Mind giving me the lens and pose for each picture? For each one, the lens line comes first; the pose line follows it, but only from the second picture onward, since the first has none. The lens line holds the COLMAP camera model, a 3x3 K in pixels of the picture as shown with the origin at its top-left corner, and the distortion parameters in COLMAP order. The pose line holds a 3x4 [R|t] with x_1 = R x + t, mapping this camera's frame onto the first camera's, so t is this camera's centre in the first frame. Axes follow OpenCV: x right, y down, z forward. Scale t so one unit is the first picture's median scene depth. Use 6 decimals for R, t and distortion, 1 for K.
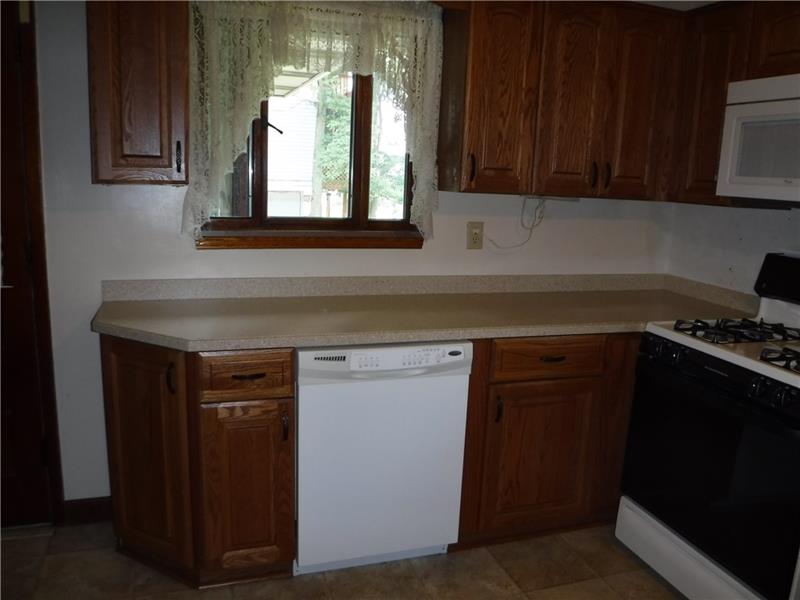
lens RADIAL K [[645.0, 0, 400.0], [0, 645.0, 300.0], [0, 0, 1]] dist [-0.104209, 0.000850]
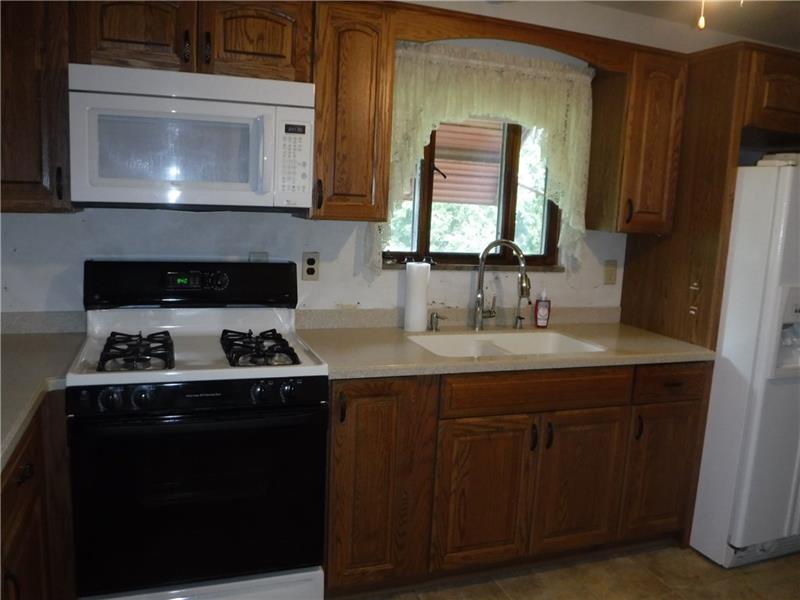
lens RADIAL K [[645.0, 0, 400.0], [0, 645.0, 300.0], [0, 0, 1]] dist [-0.104209, 0.000850]
pose [[-0.019107, -0.197565, 0.980104, -0.337942], [0.155830, 0.967714, 0.198105, -0.140358], [-0.987599, 0.156515, 0.012297, 0.600557]]
